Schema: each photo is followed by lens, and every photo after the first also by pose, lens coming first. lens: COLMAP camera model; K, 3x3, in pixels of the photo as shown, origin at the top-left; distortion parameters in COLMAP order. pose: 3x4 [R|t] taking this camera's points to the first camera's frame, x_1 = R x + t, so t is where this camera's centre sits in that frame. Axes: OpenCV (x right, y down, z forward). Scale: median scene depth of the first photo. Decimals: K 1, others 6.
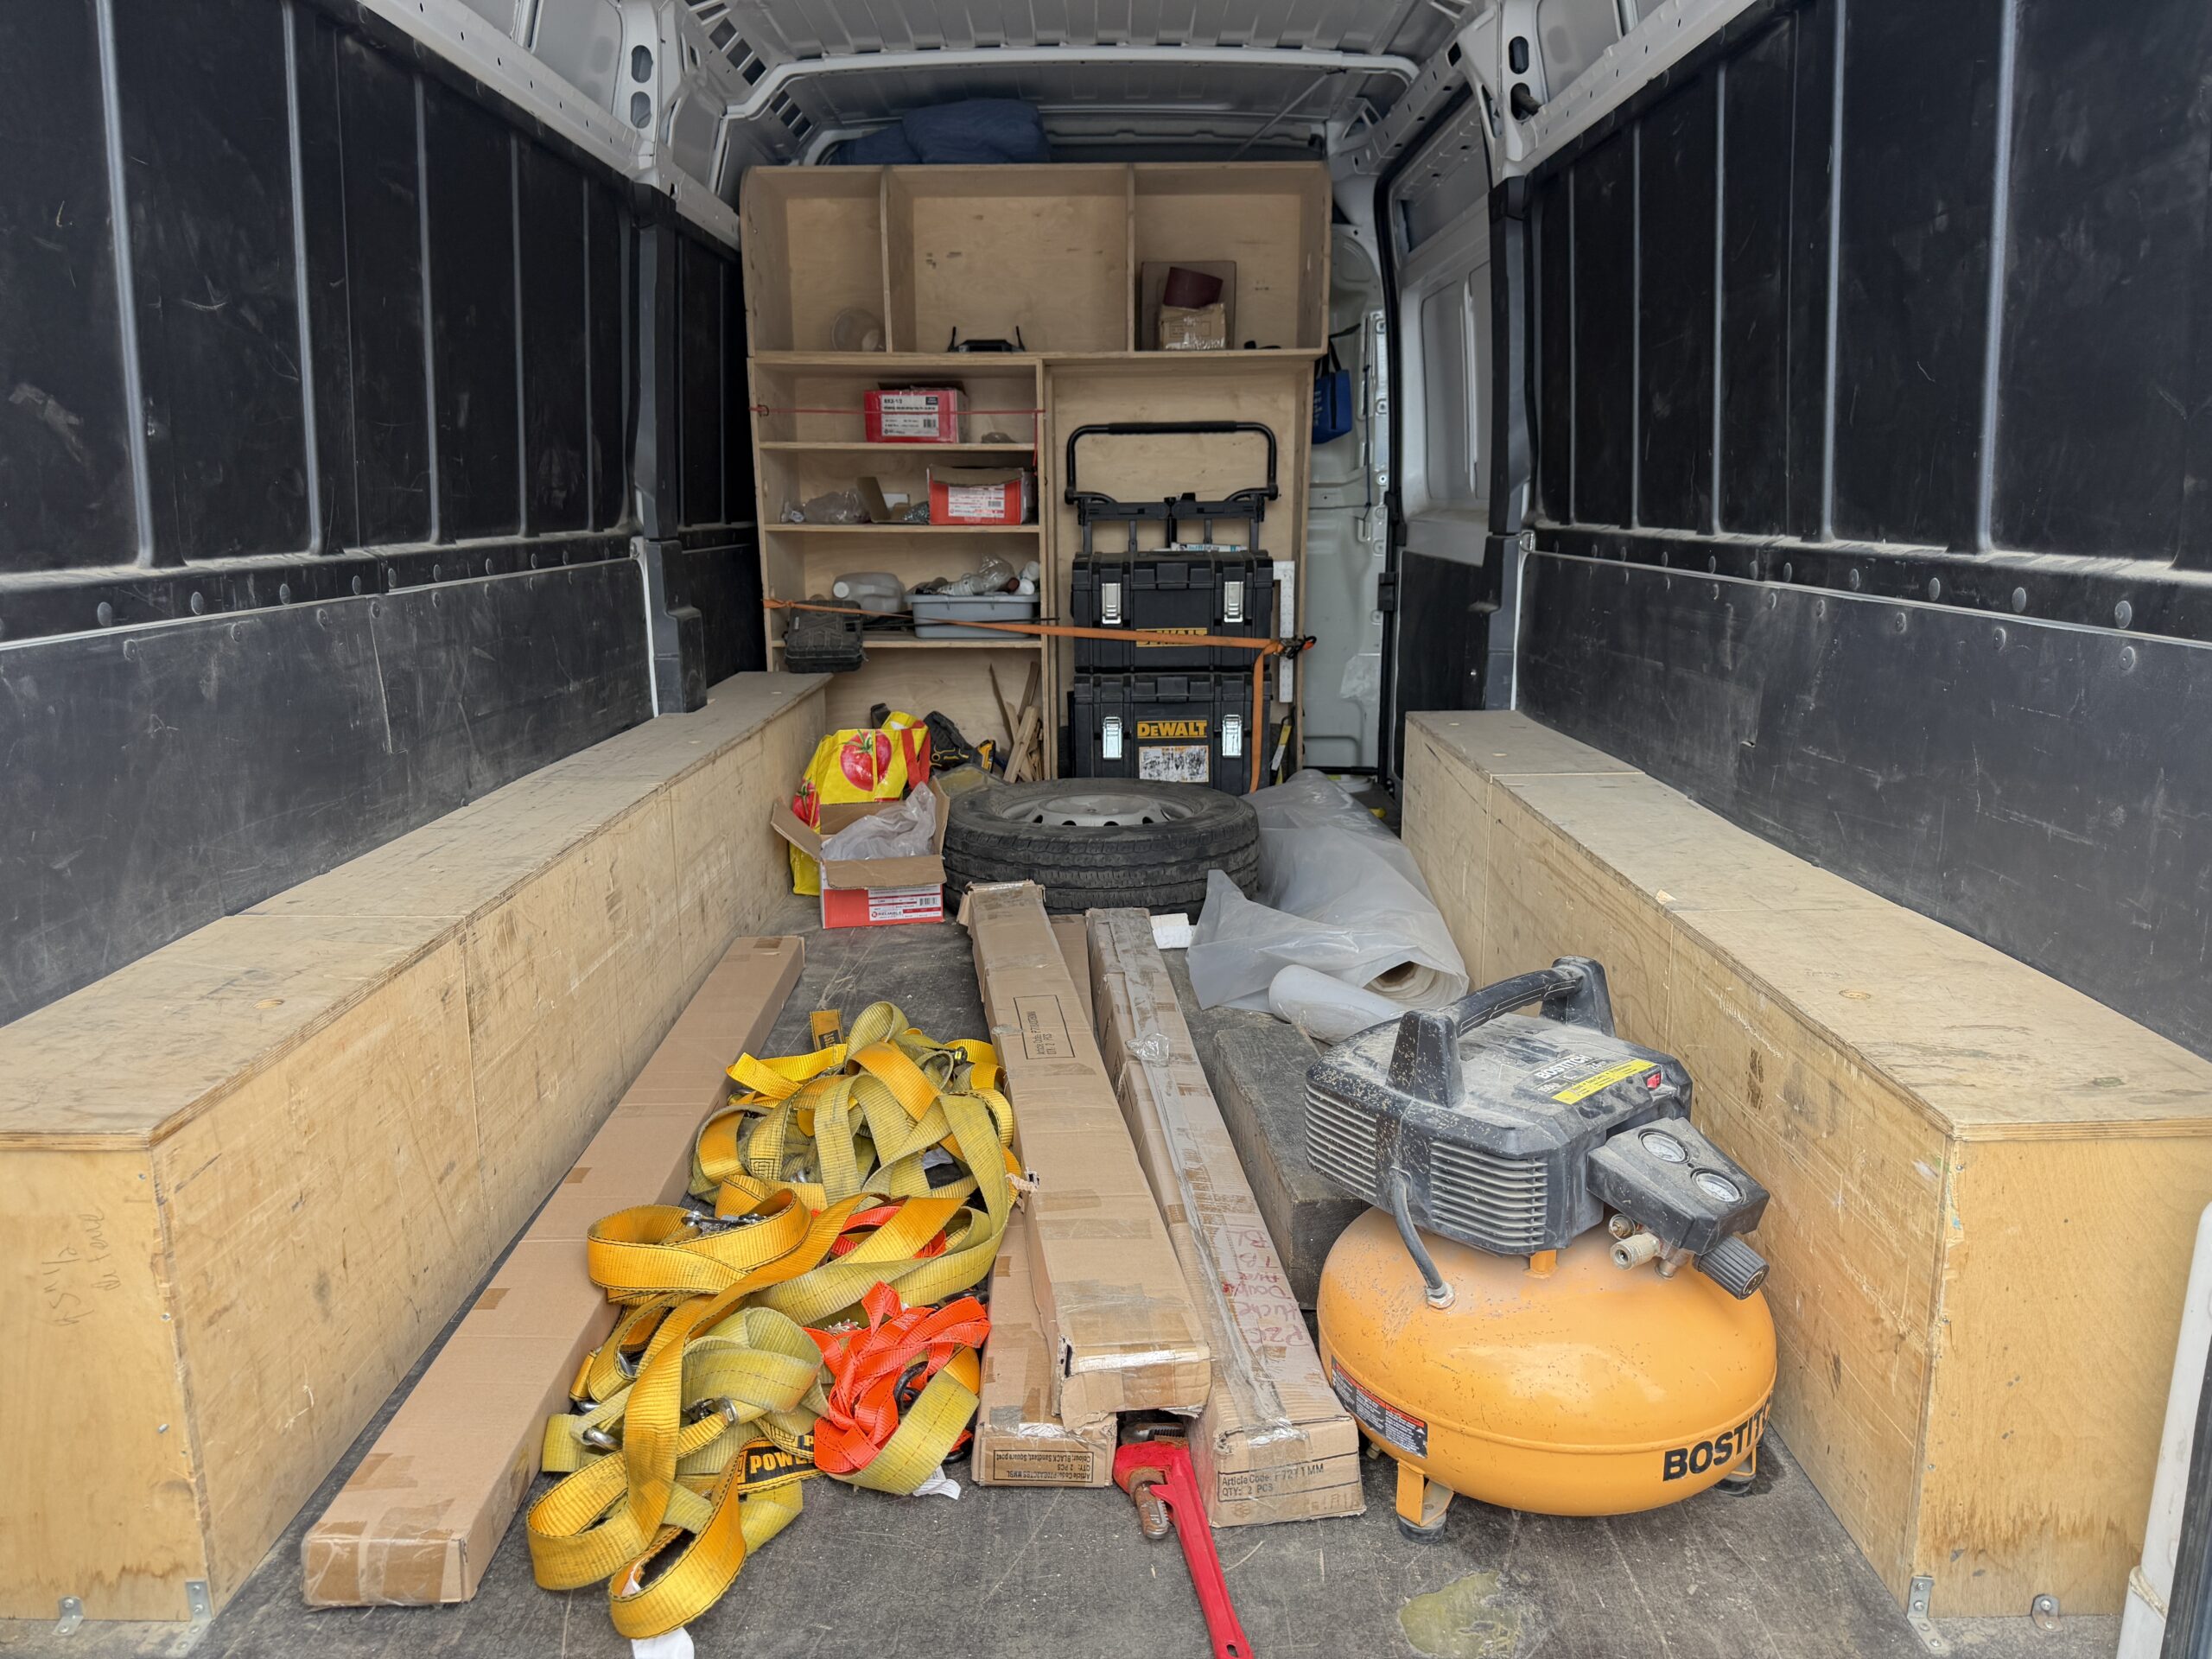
lens RADIAL K [[1569.1, 0, 1110.1], [0, 1569.1, 880.9], [0, 0, 1]] dist [0.008263, -0.010765]
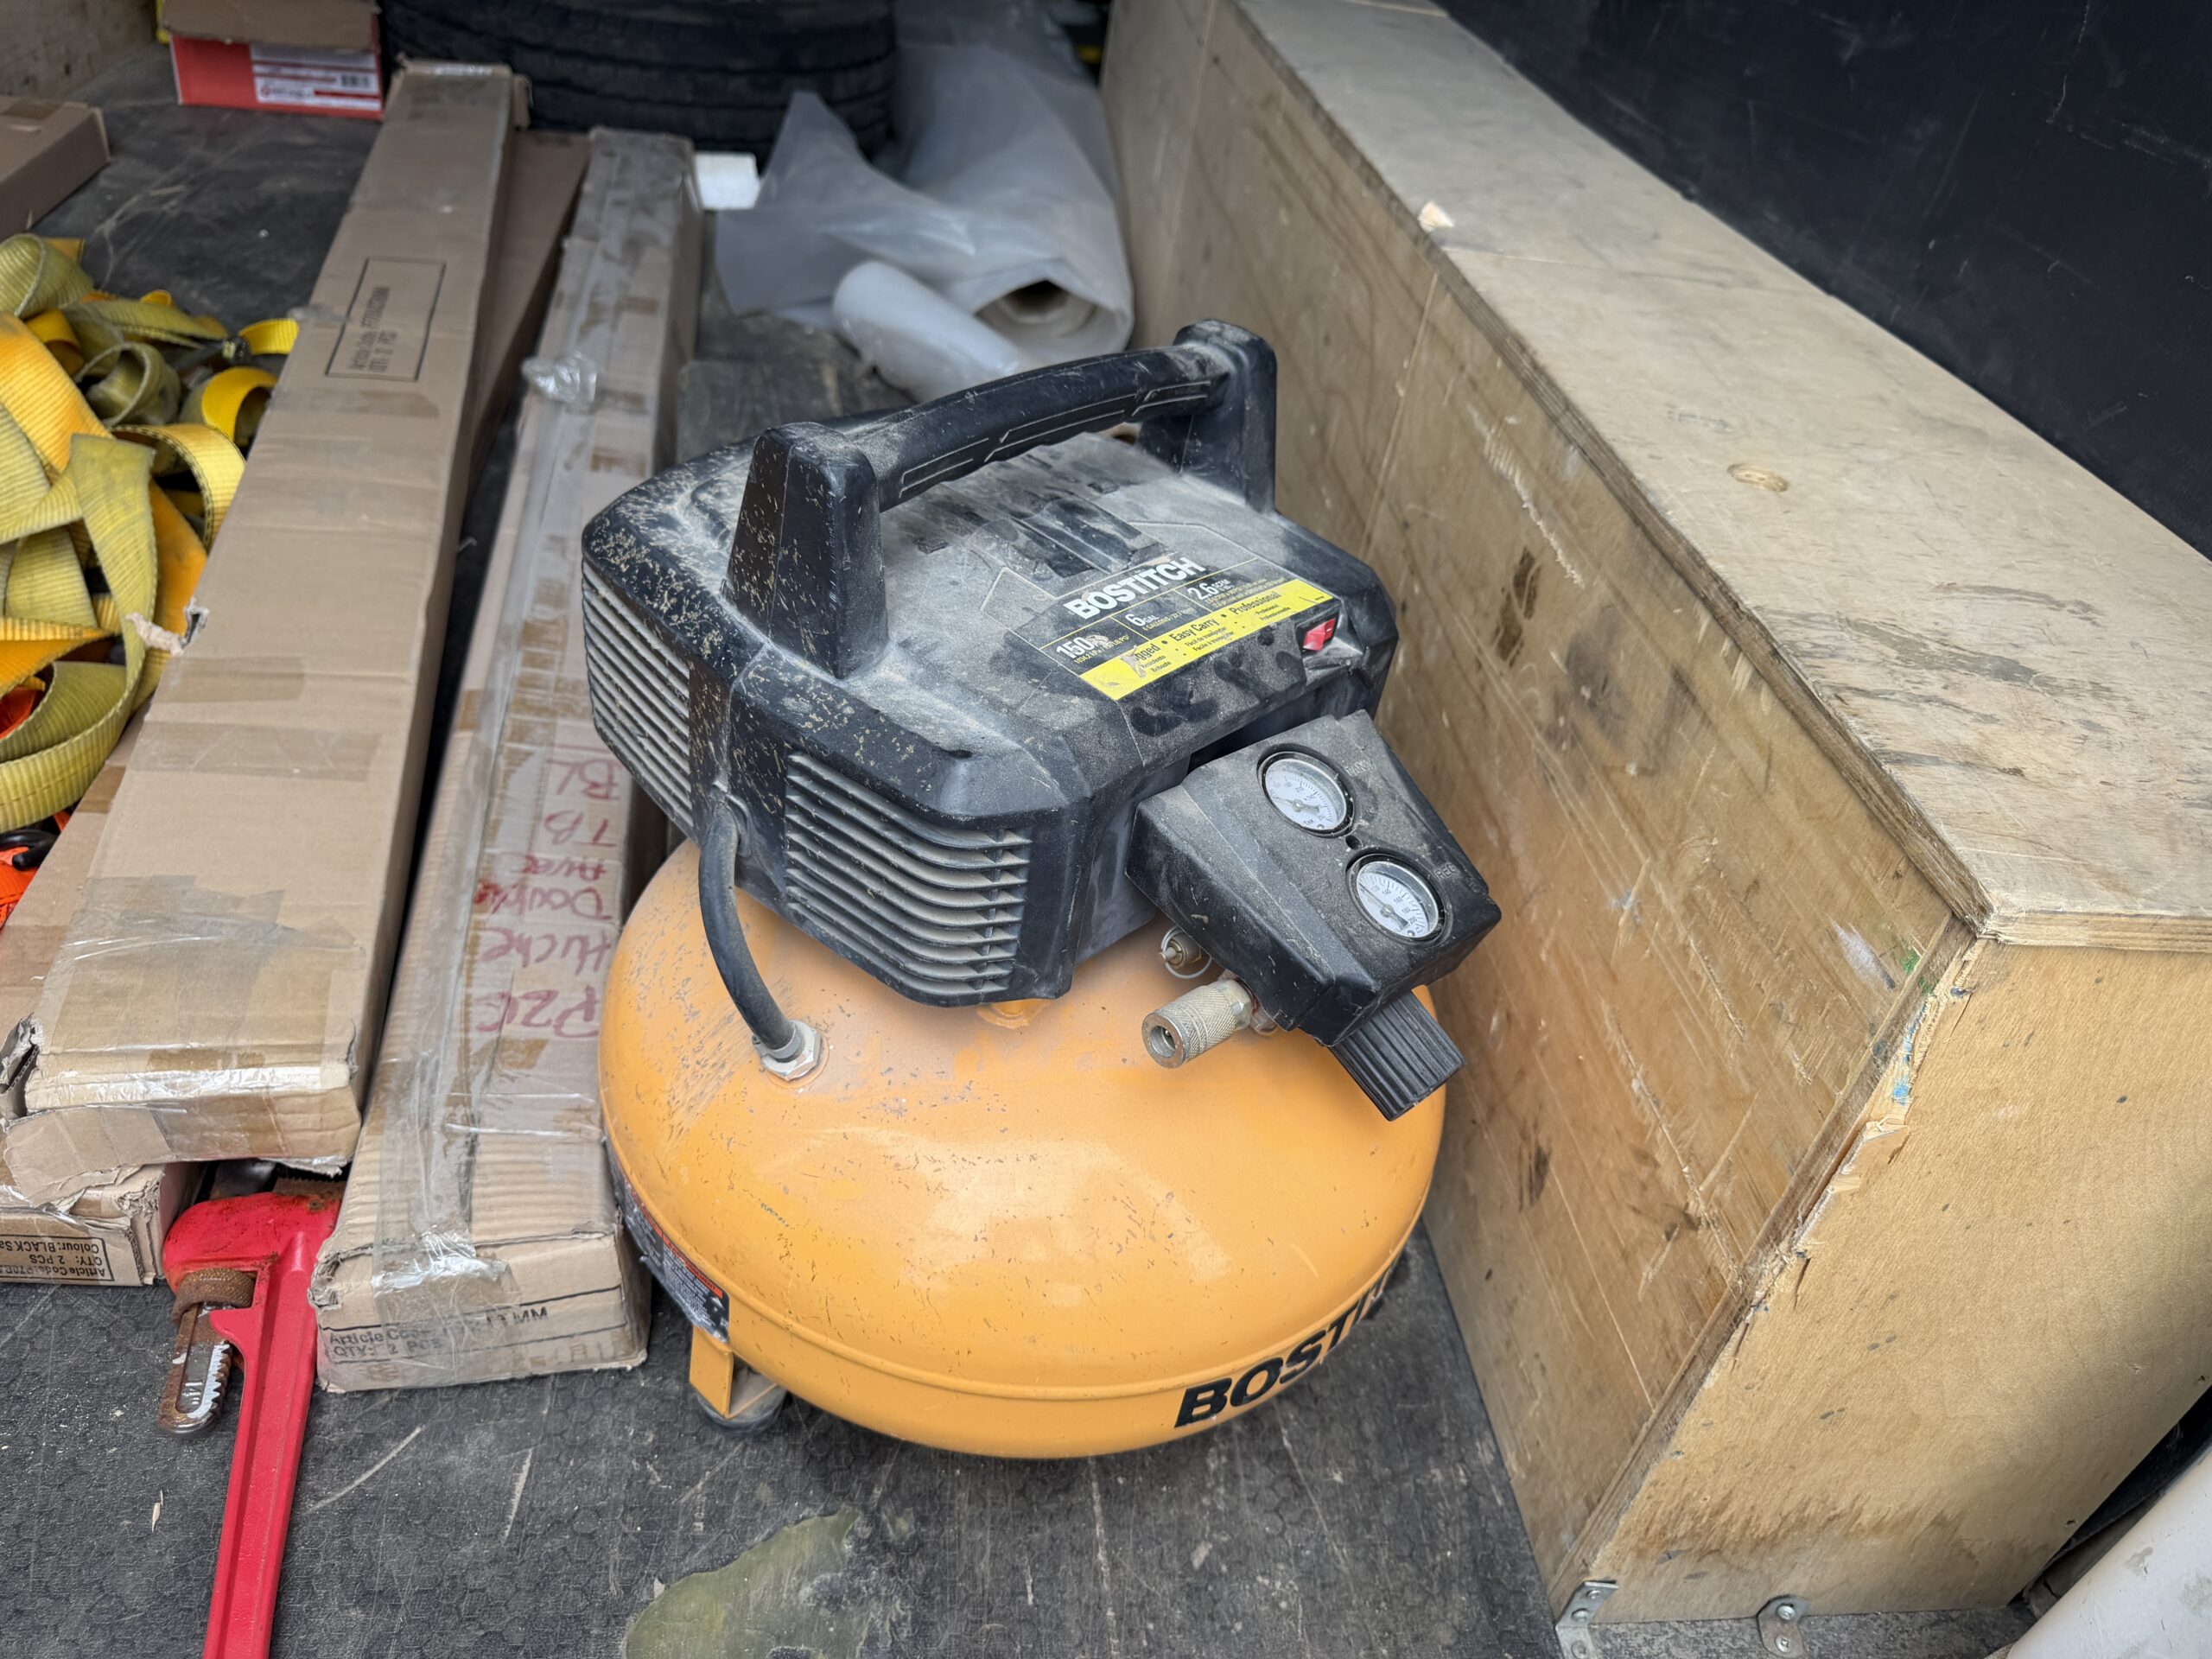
lens RADIAL K [[1575.4, 0, 1043.4], [0, 1575.4, 832.4], [0, 0, 1]] dist [0.140487, -0.232936]
pose [[0.985537, 0.075495, 0.151711, 0.060913], [-0.129322, 0.913618, 0.385458, 0.002944], [-0.109506, -0.399503, 0.910168, 0.171178]]
